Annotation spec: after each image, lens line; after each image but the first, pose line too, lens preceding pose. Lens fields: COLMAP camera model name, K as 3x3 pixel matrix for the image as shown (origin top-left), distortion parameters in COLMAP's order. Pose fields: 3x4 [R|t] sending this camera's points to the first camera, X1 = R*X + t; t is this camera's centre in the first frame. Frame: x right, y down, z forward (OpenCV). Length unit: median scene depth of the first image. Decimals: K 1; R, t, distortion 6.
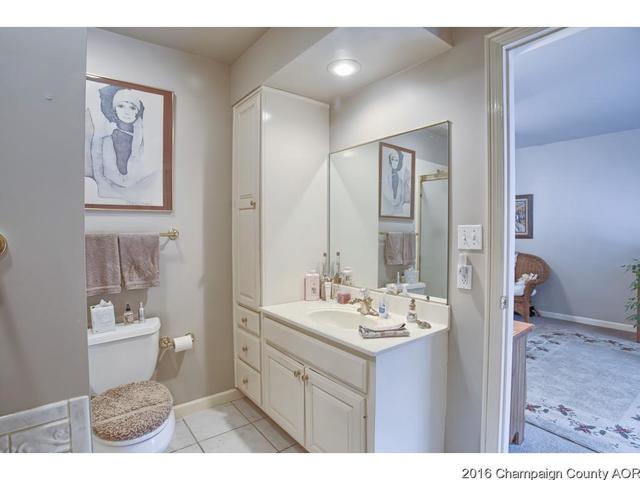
lens RADIAL K [[322.1, 0, 317.4], [0, 322.1, 243.8], [0, 0, 1]] dist [-0.087830, 0.032152]
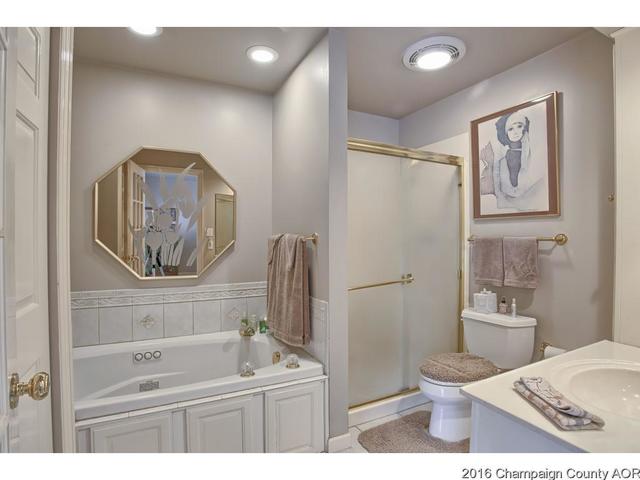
lens RADIAL K [[322.1, 0, 317.4], [0, 322.1, 243.8], [0, 0, 1]] dist [-0.087830, 0.032152]
pose [[-0.195422, 0.026525, -0.980360, 0.669382], [-0.040817, 0.998548, 0.035153, -0.021003], [0.979869, 0.046885, -0.194056, 0.519924]]
